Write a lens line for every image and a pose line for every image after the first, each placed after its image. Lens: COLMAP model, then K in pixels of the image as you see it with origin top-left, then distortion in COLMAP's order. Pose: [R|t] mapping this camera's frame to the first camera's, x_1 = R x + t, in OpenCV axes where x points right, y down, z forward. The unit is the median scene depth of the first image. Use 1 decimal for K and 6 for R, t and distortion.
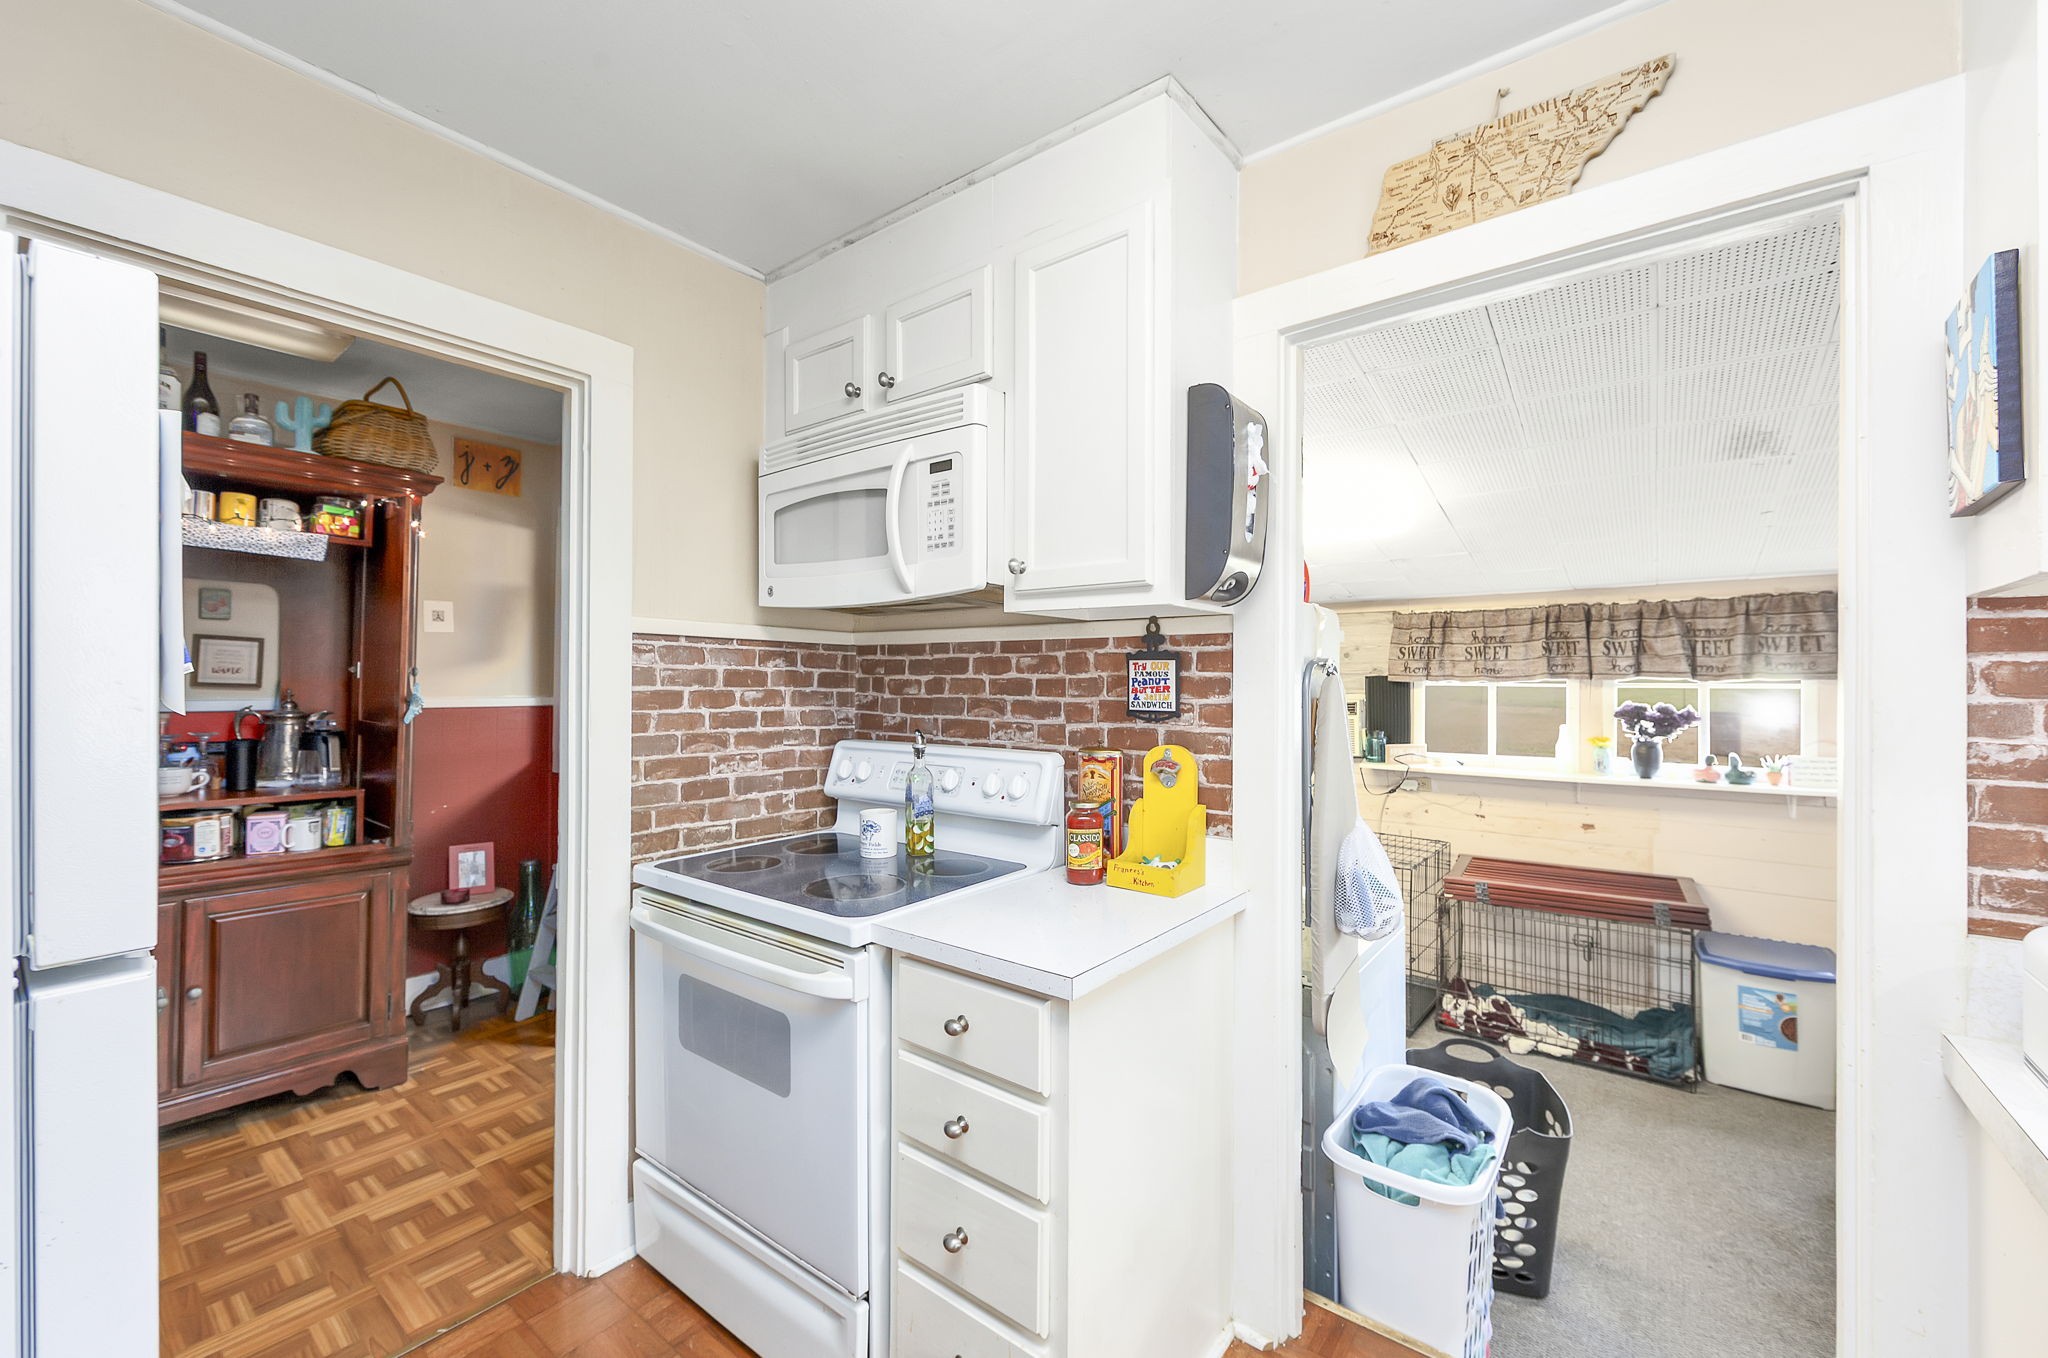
lens RADIAL K [[832.1, 0, 1023.3], [0, 832.1, 692.5], [0, 0, 1]] dist [-0.001087, -0.000005]
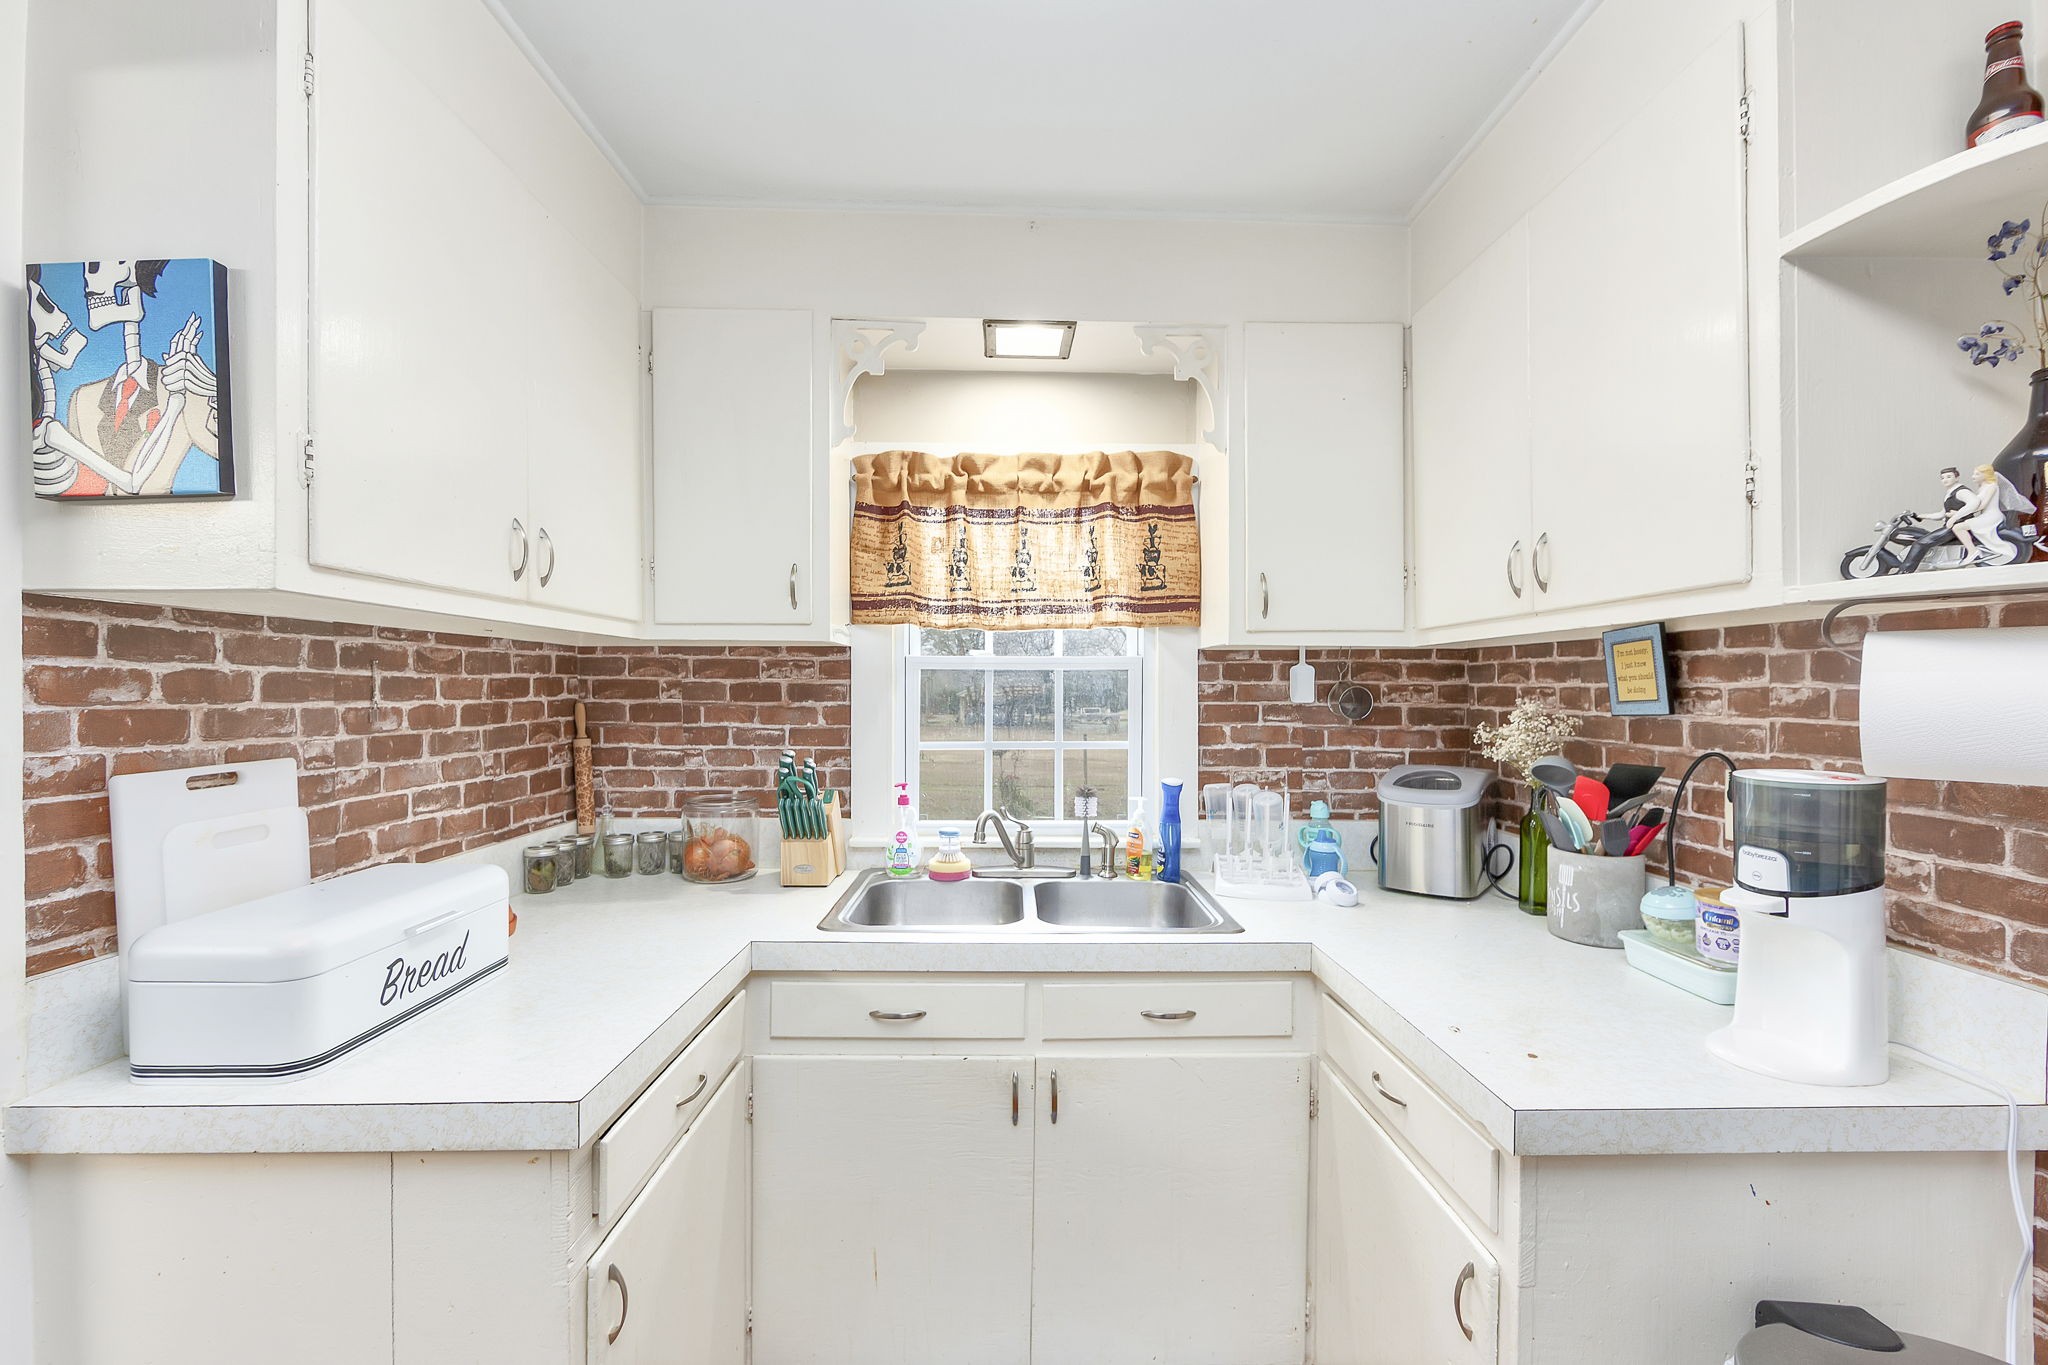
lens RADIAL K [[832.1, 0, 1023.3], [0, 832.1, 696.0], [0, 0, 1]] dist [-0.001087, -0.000005]
pose [[-0.622792, -0.012510, 0.782288, -0.098535], [0.005177, 0.999784, 0.020109, -0.009349], [-0.782371, 0.016574, -0.622593, 0.405785]]
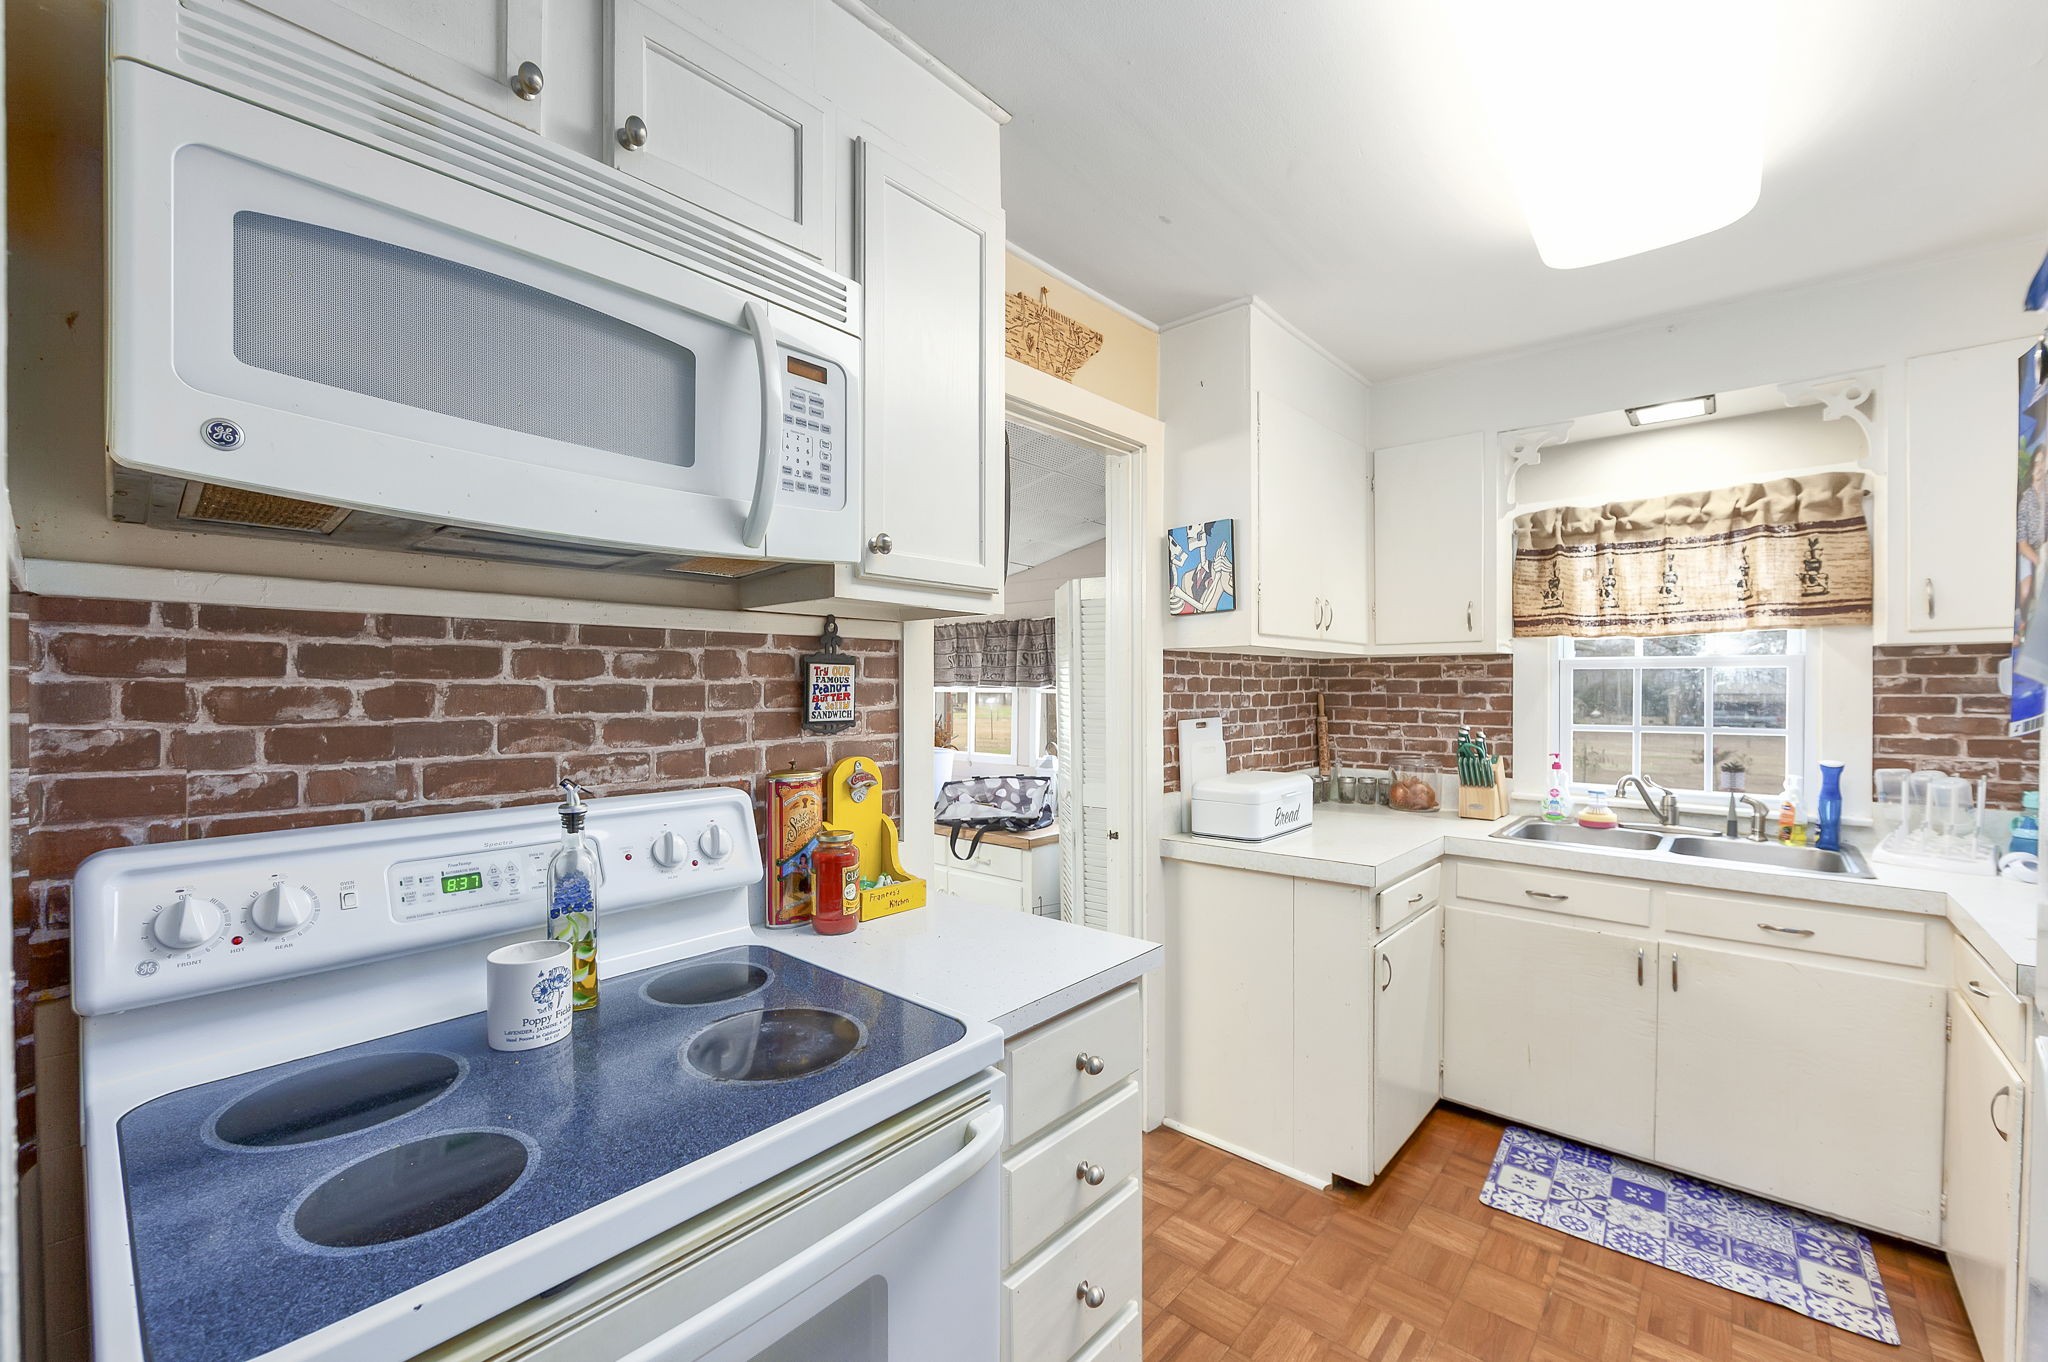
lens RADIAL K [[832.1, 0, 1023.3], [0, 832.1, 694.5], [0, 0, 1]] dist [-0.001087, -0.000005]
pose [[0.066147, -0.014153, 0.997710, -0.669898], [0.016432, 0.999779, 0.013093, -0.013862], [-0.997675, 0.015529, 0.066365, 0.690293]]
